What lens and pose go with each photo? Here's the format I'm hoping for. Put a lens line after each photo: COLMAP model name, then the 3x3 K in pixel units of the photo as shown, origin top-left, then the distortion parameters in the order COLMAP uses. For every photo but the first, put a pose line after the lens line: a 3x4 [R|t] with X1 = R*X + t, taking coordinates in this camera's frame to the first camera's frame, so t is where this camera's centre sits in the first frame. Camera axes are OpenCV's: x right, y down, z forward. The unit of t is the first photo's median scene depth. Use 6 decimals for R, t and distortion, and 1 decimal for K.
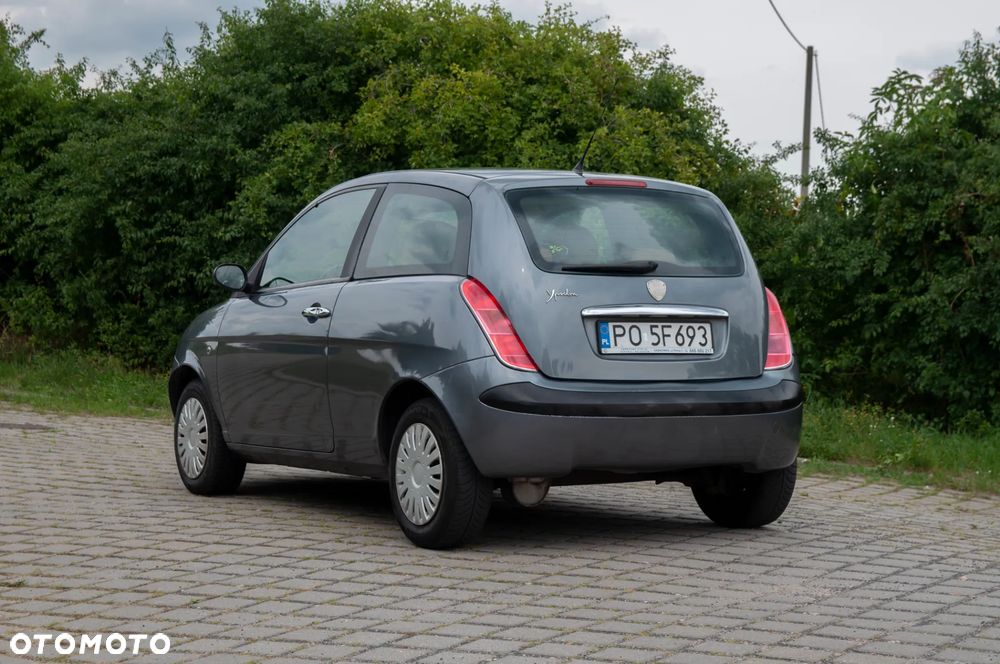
lens RADIAL K [[1726.9, 0, 500.0], [0, 1726.9, 332.0], [0, 0, 1]] dist [0.168369, 0.025860]
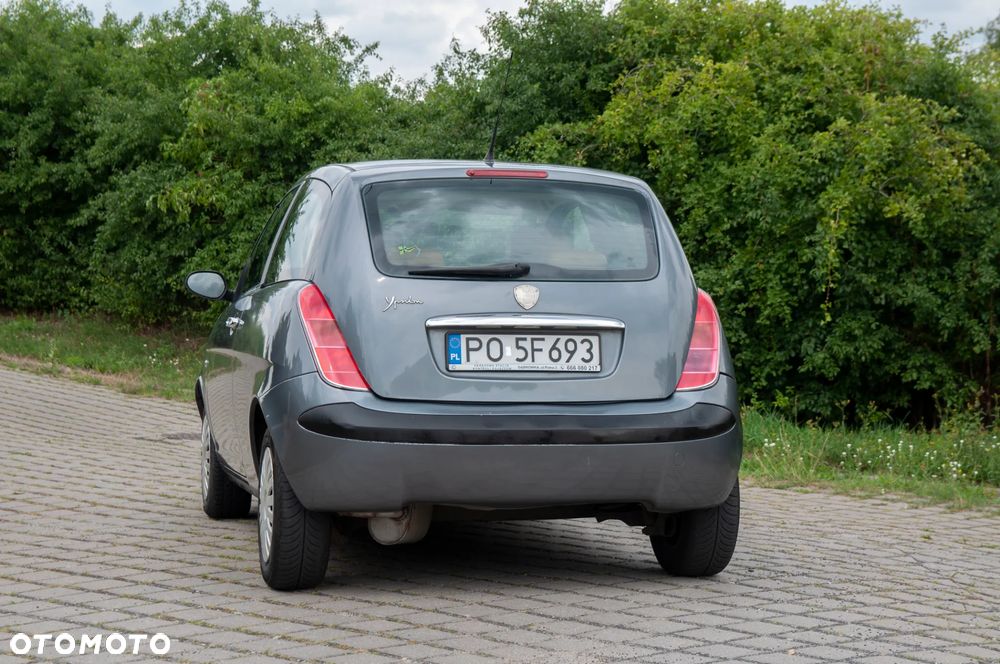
lens RADIAL K [[1775.3, 0, 500.0], [0, 1775.3, 332.0], [0, 0, 1]] dist [0.159211, 0.140254]
pose [[0.968994, 0.001340, -0.247082, 0.292071], [-0.003052, 0.999974, -0.006545, -0.000981], [0.247067, 0.007097, 0.968972, 0.140795]]
